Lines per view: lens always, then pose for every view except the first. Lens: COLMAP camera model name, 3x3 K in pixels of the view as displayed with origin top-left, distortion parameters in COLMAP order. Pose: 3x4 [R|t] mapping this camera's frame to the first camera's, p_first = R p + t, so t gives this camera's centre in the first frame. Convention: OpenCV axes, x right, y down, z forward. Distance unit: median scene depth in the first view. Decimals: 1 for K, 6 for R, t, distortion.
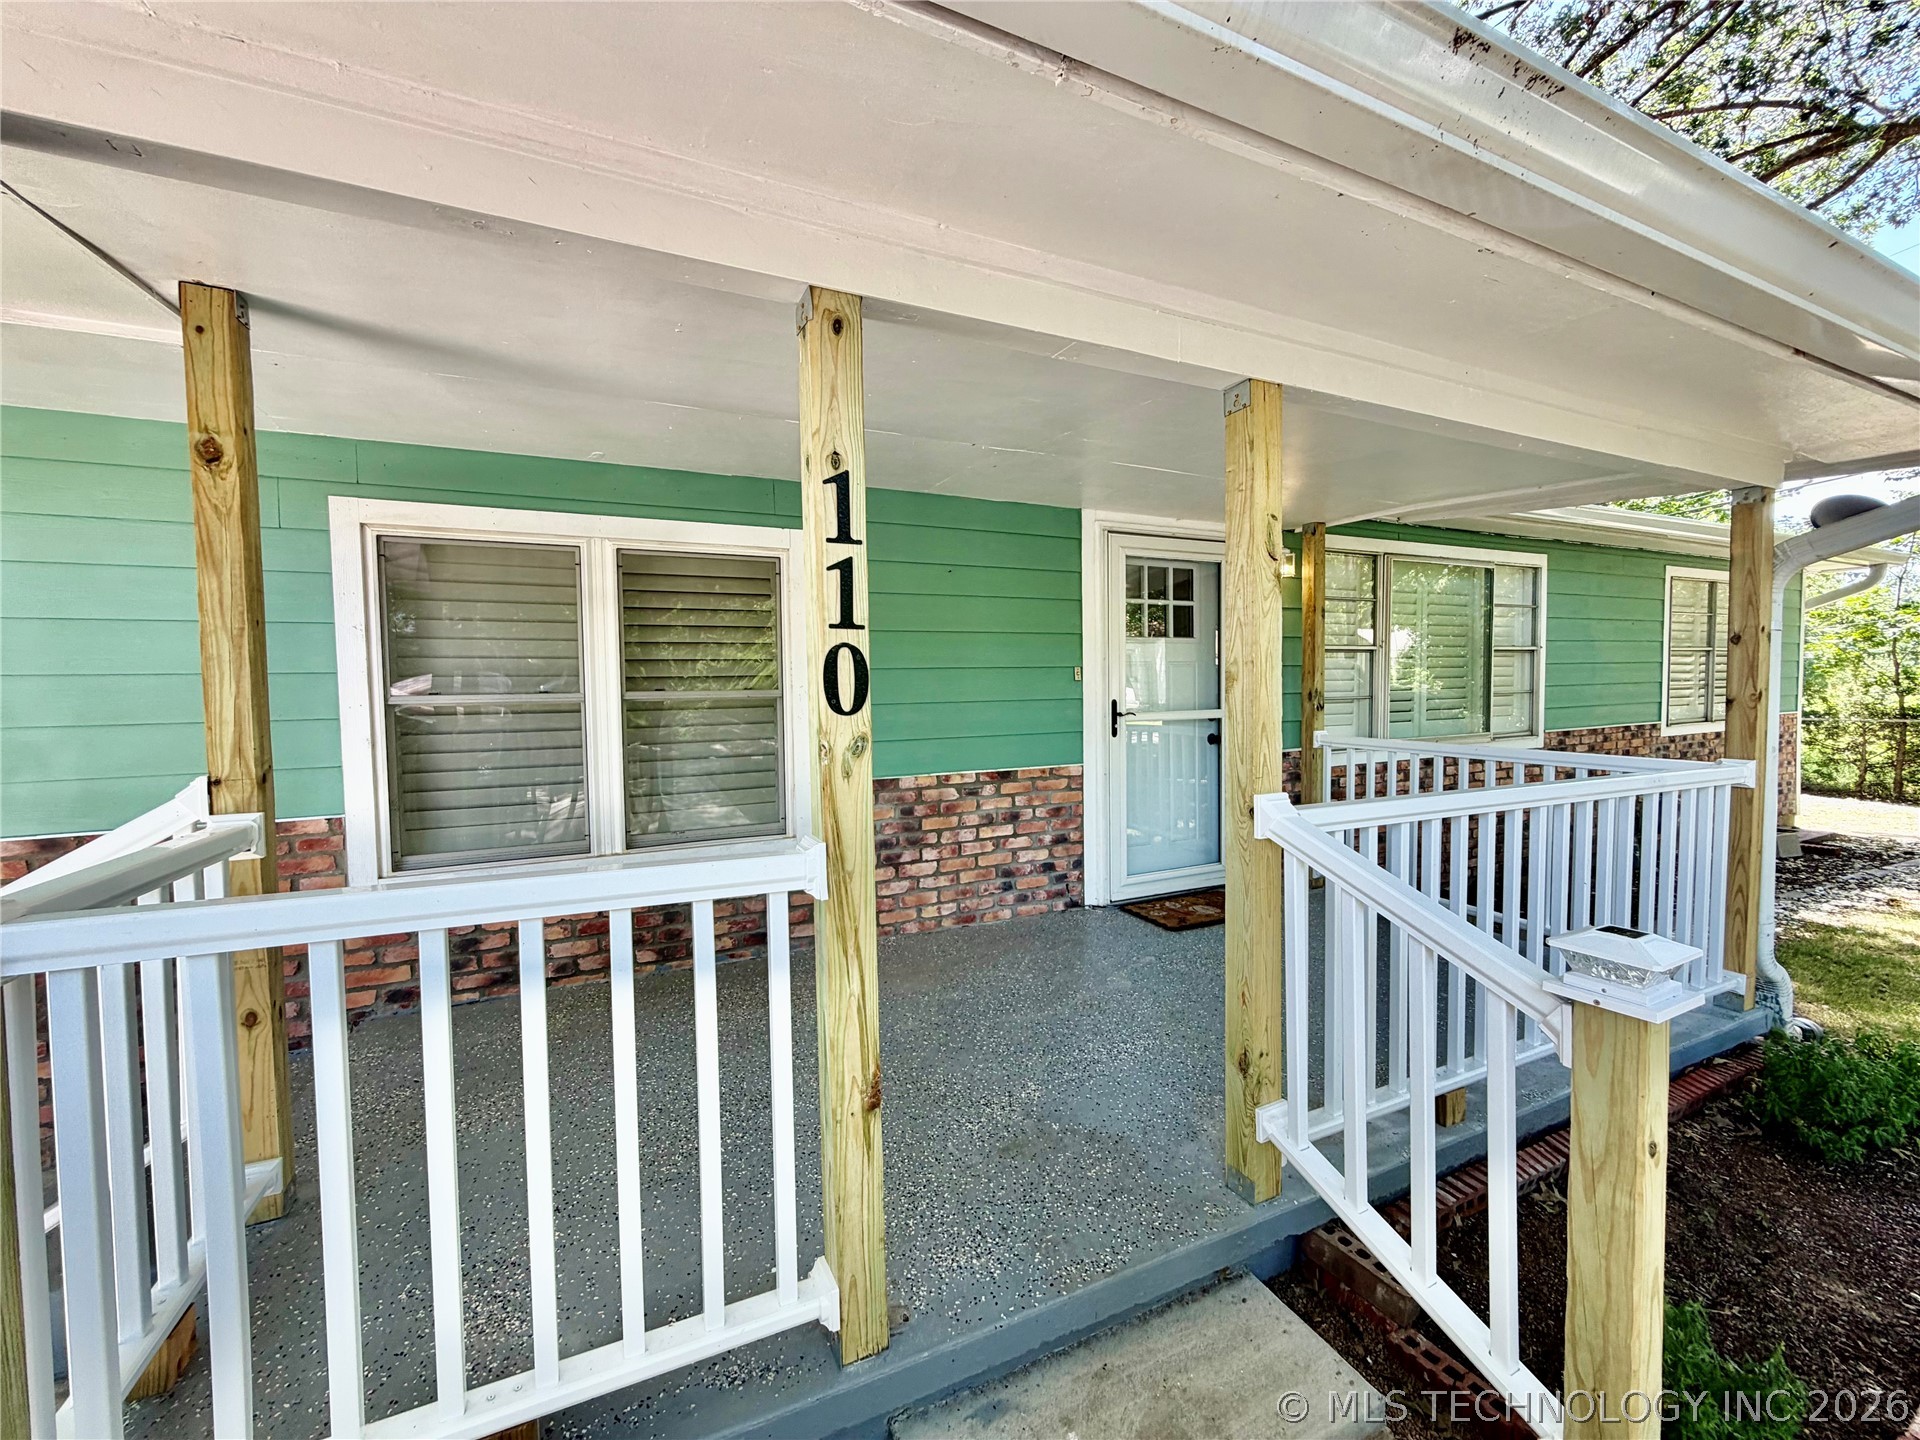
lens RADIAL K [[769.5, 0, 957.7], [0, 769.5, 718.2], [0, 0, 1]] dist [0.002774, -0.000099]
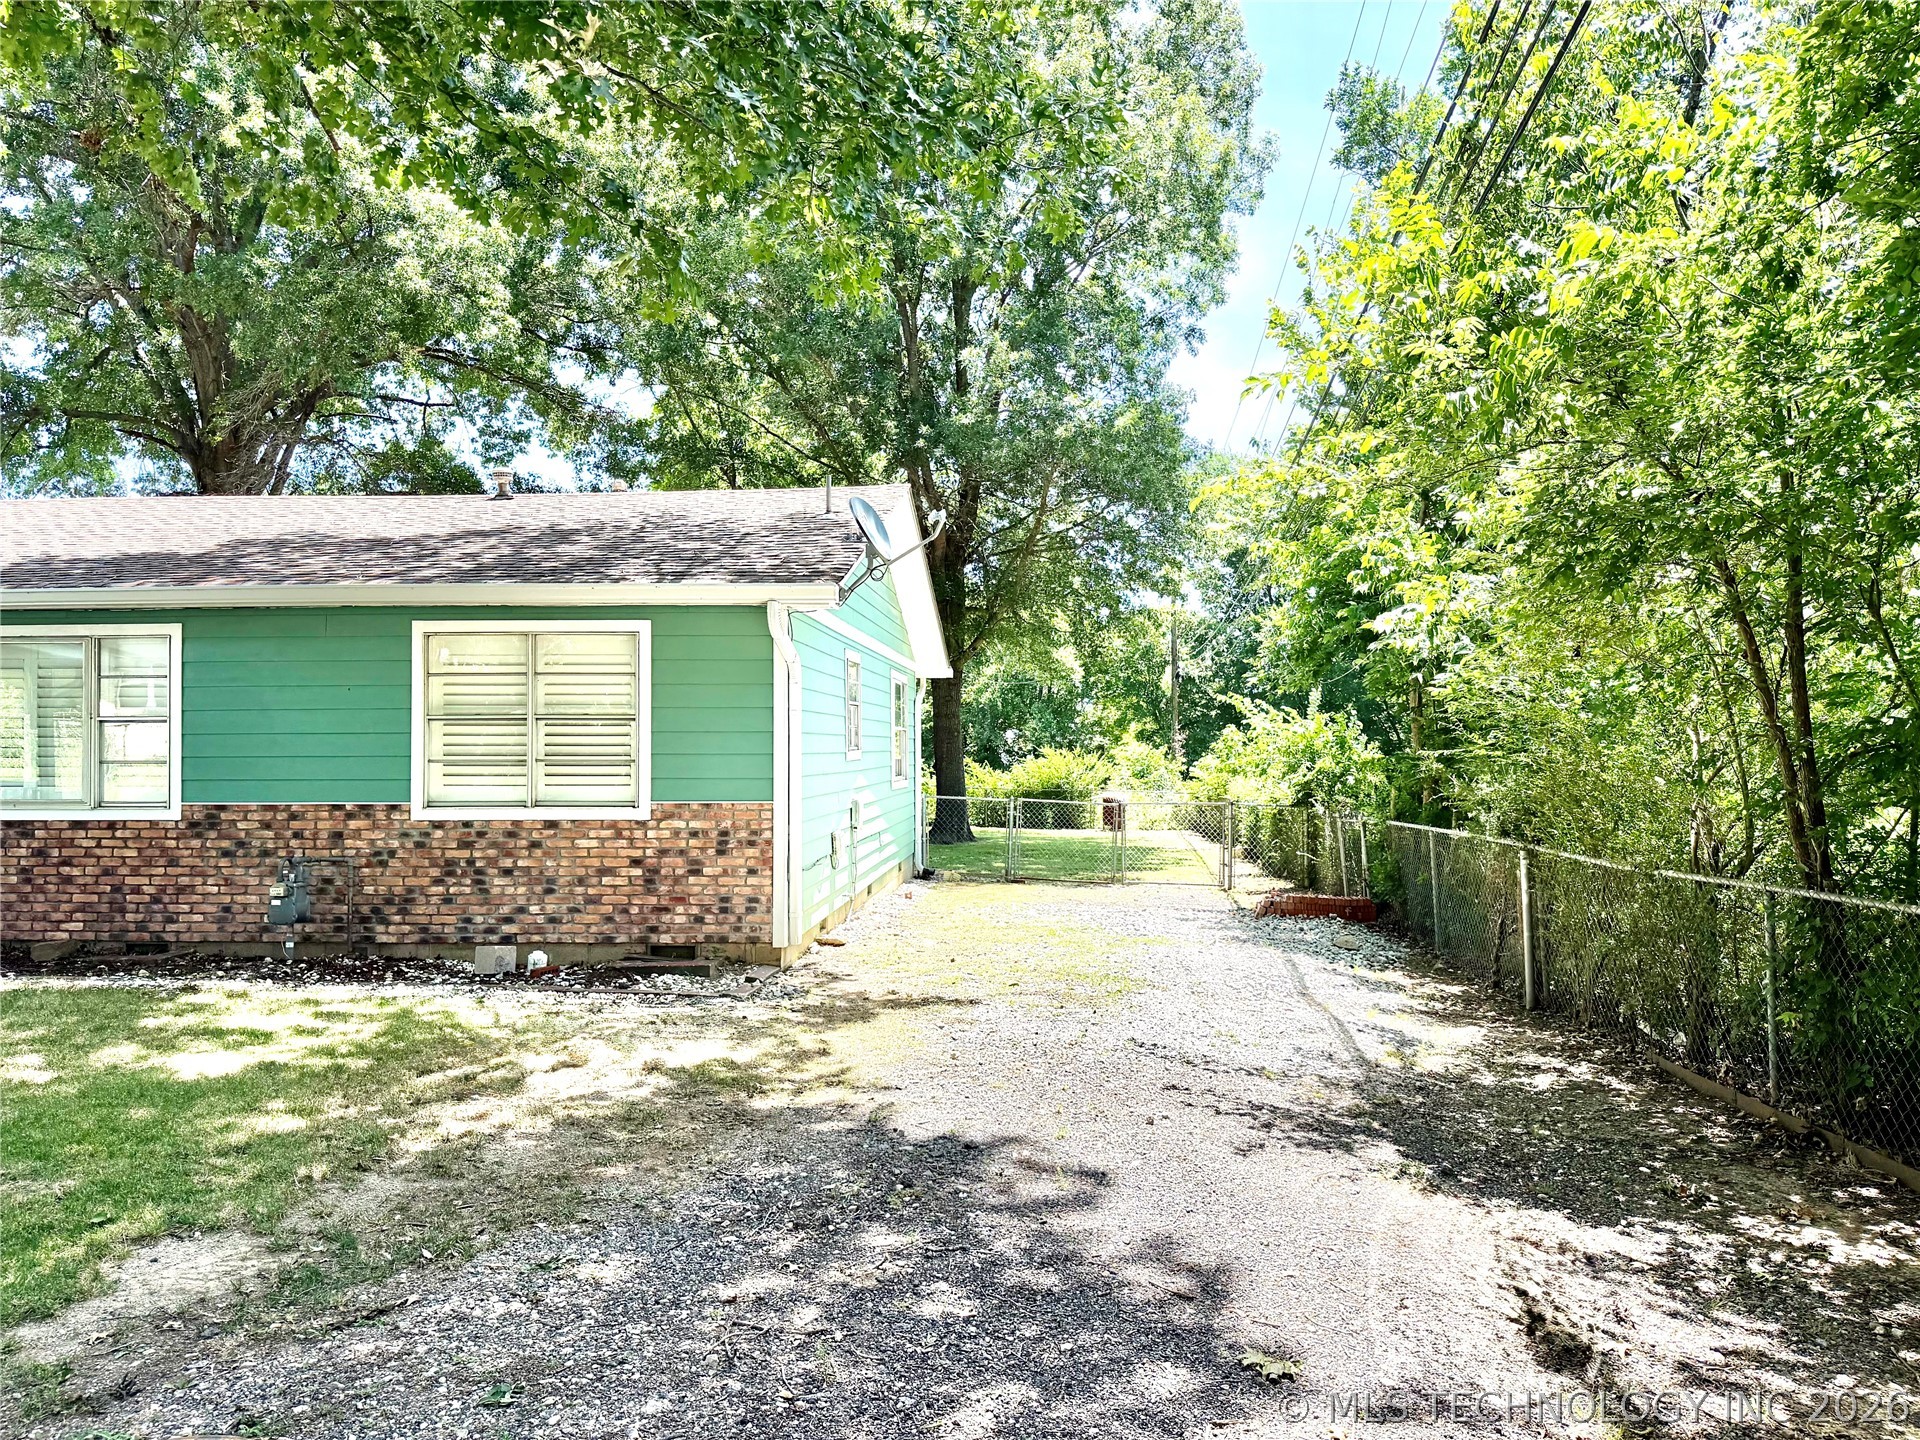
lens RADIAL K [[1321.5, 0, 960.0], [0, 1321.5, 720.0], [0, 0, 1]] dist [0.108887, -0.205140]
pose [[0.865702, 0.001914, -0.500557, 3.673270], [-0.034070, 0.997899, -0.055107, -0.042954], [0.499400, 0.064760, 0.863948, 0.033449]]
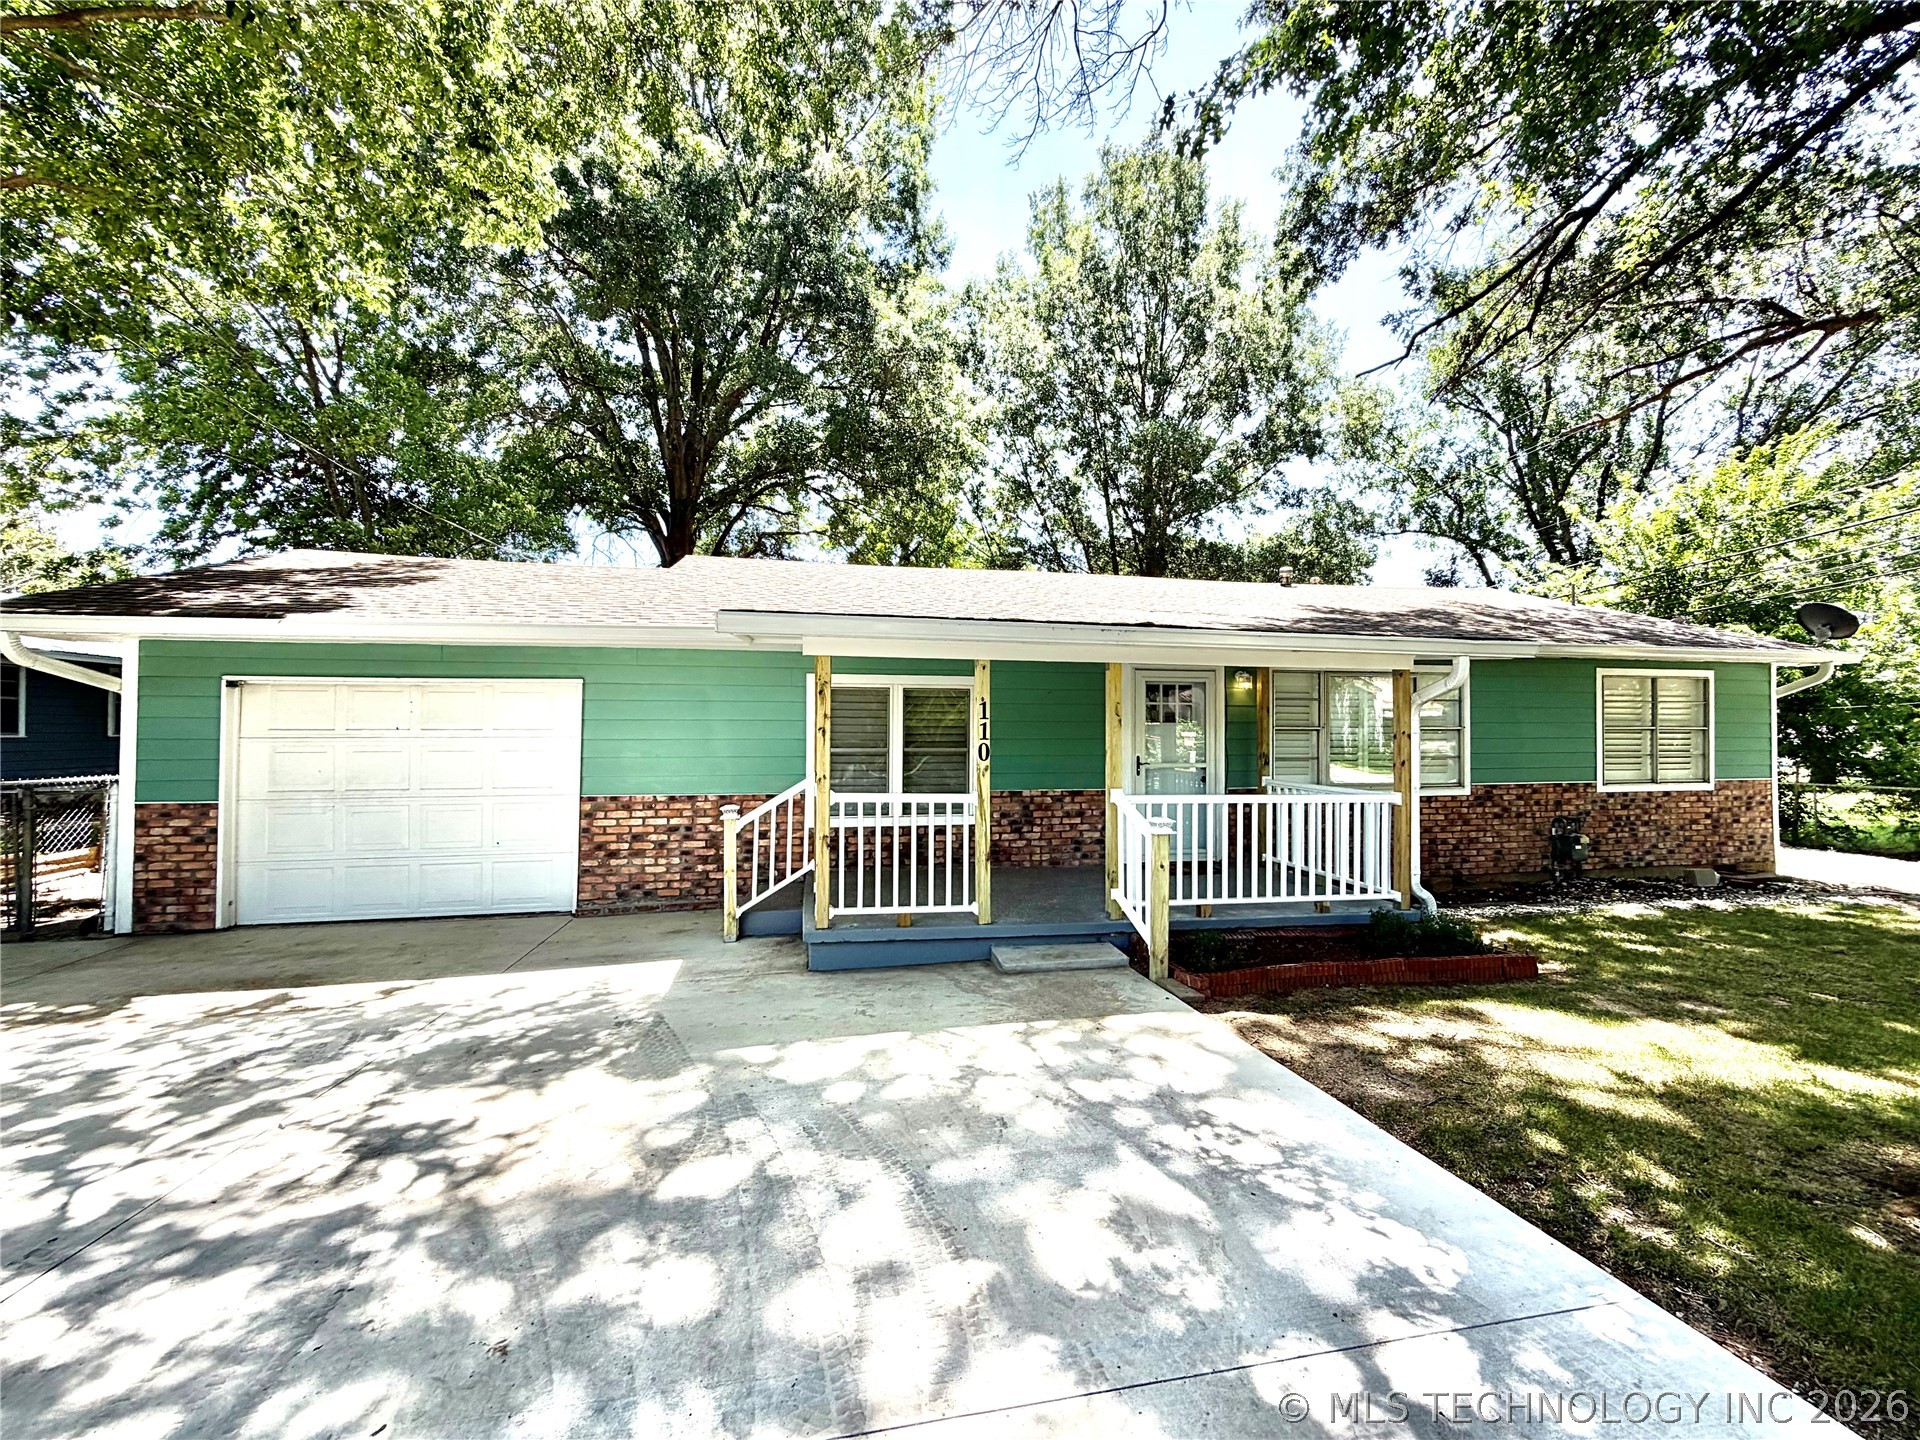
lens RADIAL K [[769.5, 0, 957.7], [0, 769.5, 718.2], [0, 0, 1]] dist [0.002774, -0.000099]
pose [[0.971025, 0.014650, -0.238529, 0.232702], [-0.028431, 0.998112, -0.054437, -0.000857], [0.237281, 0.059642, 0.969608, -1.008904]]
